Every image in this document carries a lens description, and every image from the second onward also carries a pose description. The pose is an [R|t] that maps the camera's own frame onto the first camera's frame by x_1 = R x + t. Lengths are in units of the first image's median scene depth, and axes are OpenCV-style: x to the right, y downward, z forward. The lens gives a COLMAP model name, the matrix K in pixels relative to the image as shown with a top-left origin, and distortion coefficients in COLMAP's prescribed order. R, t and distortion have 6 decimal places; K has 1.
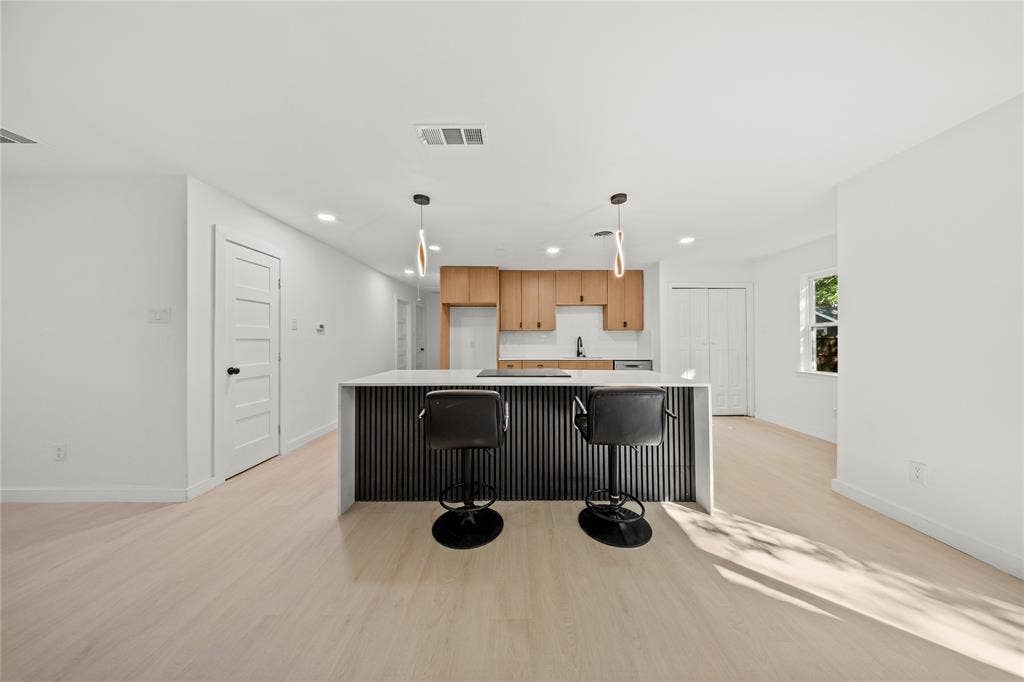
lens RADIAL K [[305.3, 0, 515.2], [0, 305.3, 336.8], [0, 0, 1]] dist [0.000400, 0.000012]
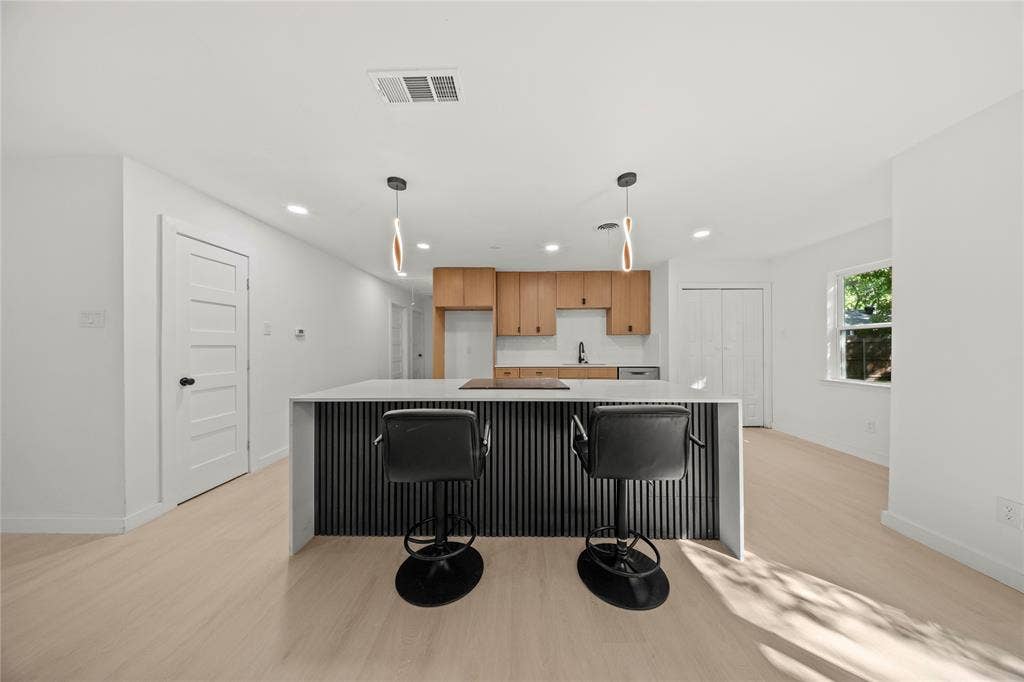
lens RADIAL K [[300.2, 0, 512.3], [0, 300.2, 348.5], [0, 0, 1]] dist [0.000451, 0.000005]
pose [[0.999764, -0.002076, -0.021638, 0.036790], [0.002501, 0.999803, 0.019666, 0.001288], [0.021593, -0.019715, 0.999572, 0.145084]]
